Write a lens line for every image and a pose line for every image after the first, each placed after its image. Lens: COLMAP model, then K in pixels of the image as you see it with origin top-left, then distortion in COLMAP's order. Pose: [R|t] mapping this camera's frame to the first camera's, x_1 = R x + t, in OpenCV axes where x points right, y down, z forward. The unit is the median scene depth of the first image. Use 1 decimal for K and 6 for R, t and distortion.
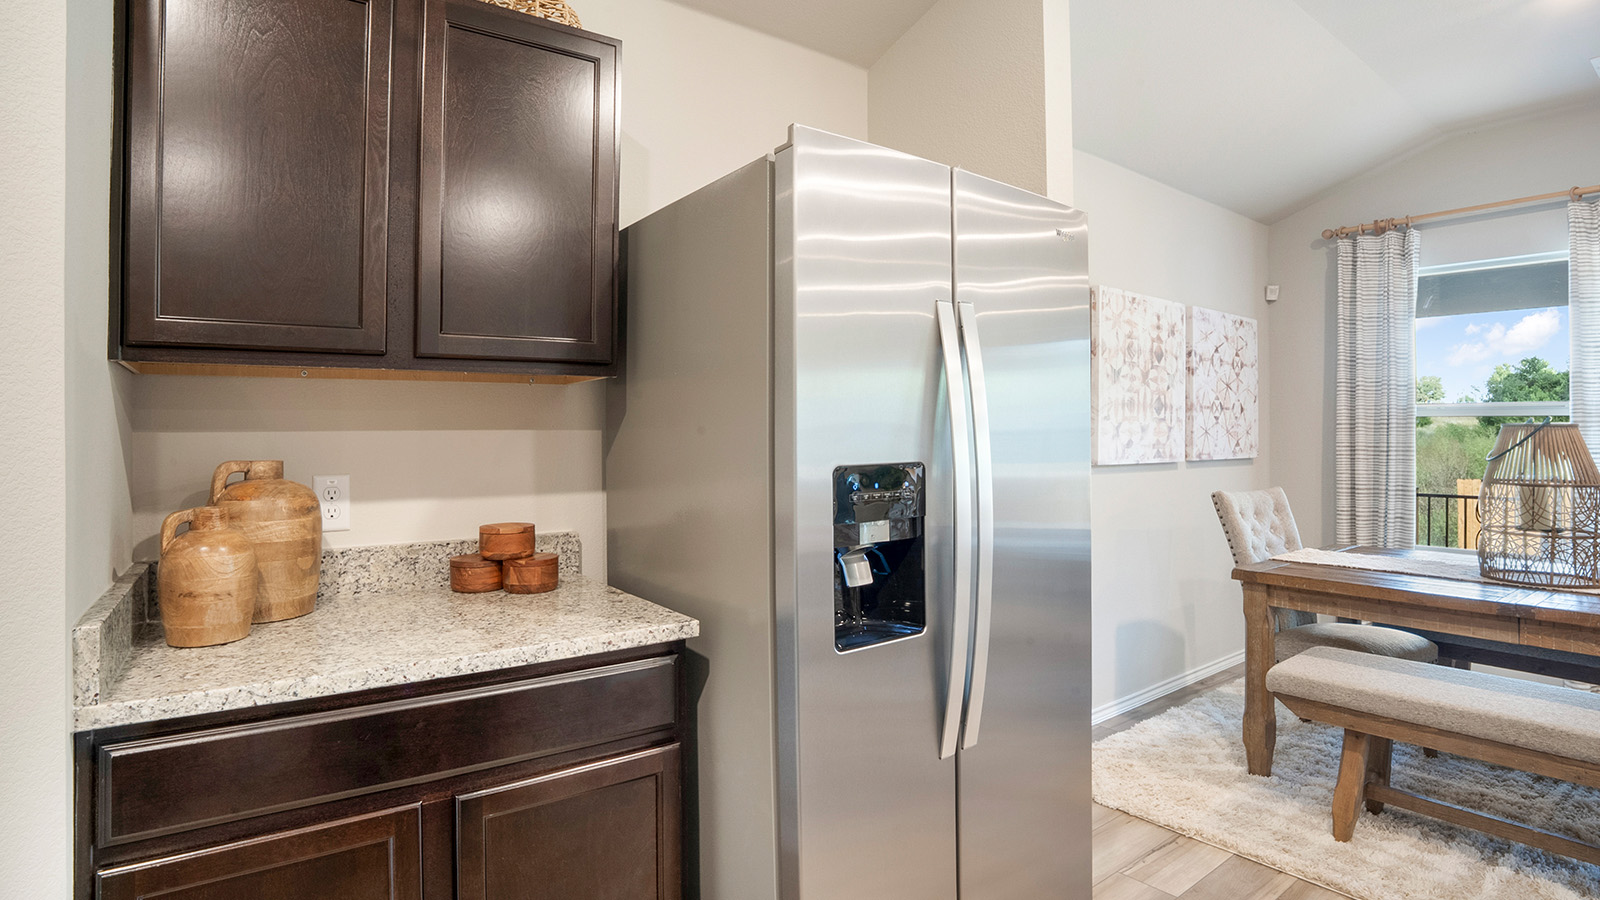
lens RADIAL K [[855.8, 0, 771.0], [0, 855.8, 427.9], [0, 0, 1]] dist [-0.070883, 0.021515]
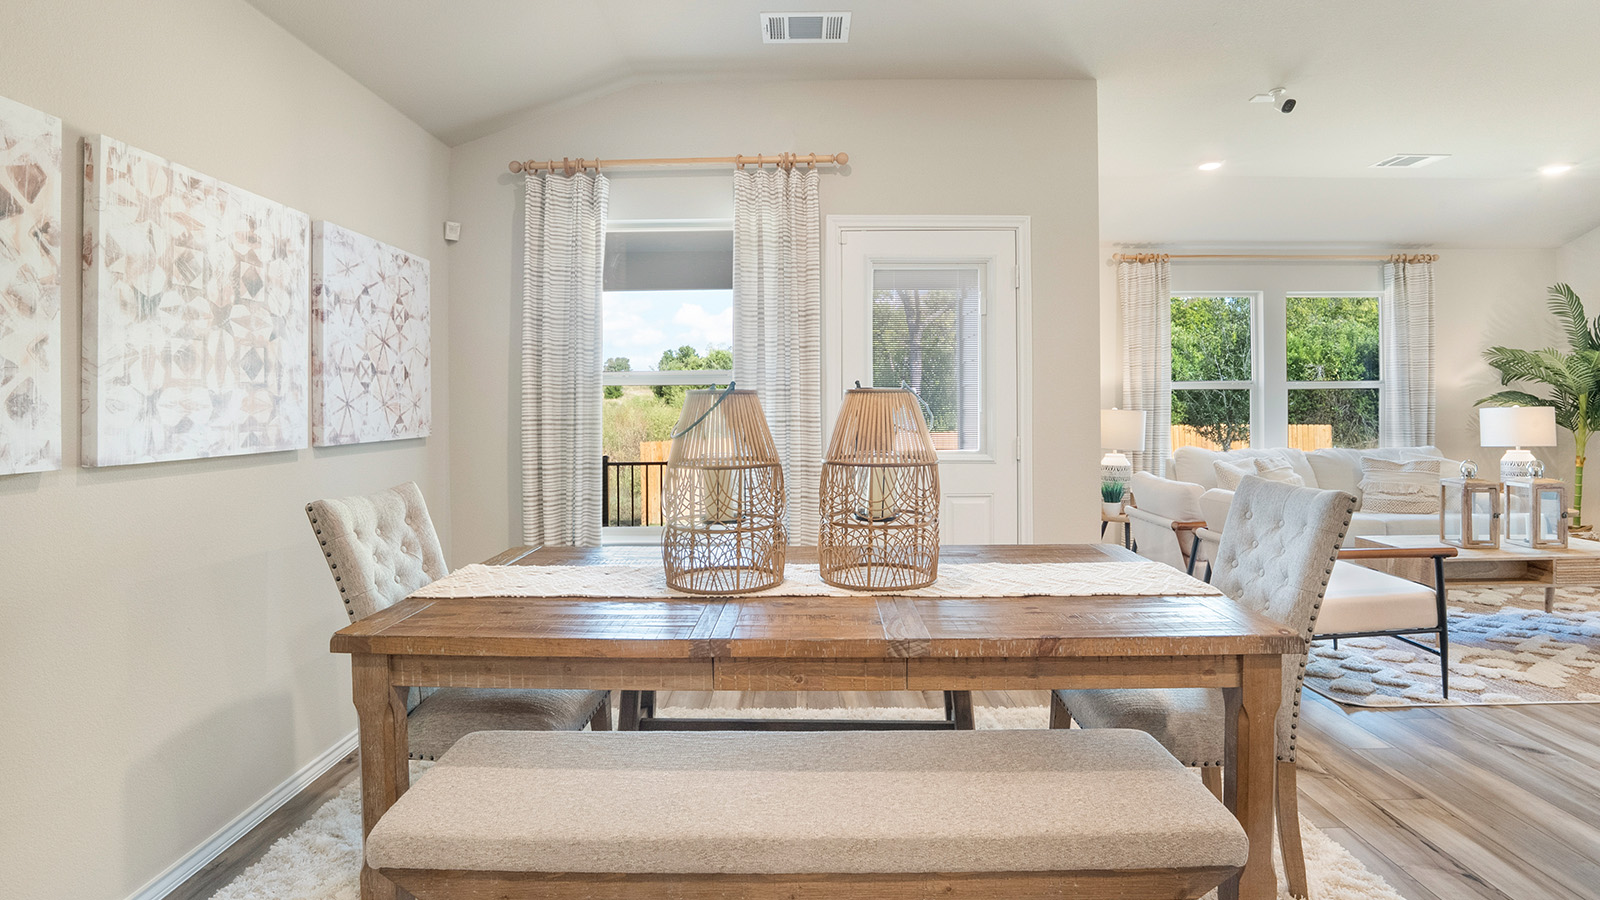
lens RADIAL K [[812.9, 0, 798.0], [0, 812.9, 407.0], [0, 0, 1]] dist [-0.041329, 0.012212]
pose [[0.631141, -0.008024, 0.775626, 0.262071], [0.001636, 0.999958, 0.009014, 0.001793], [-0.775666, -0.004420, 0.631128, 0.315600]]
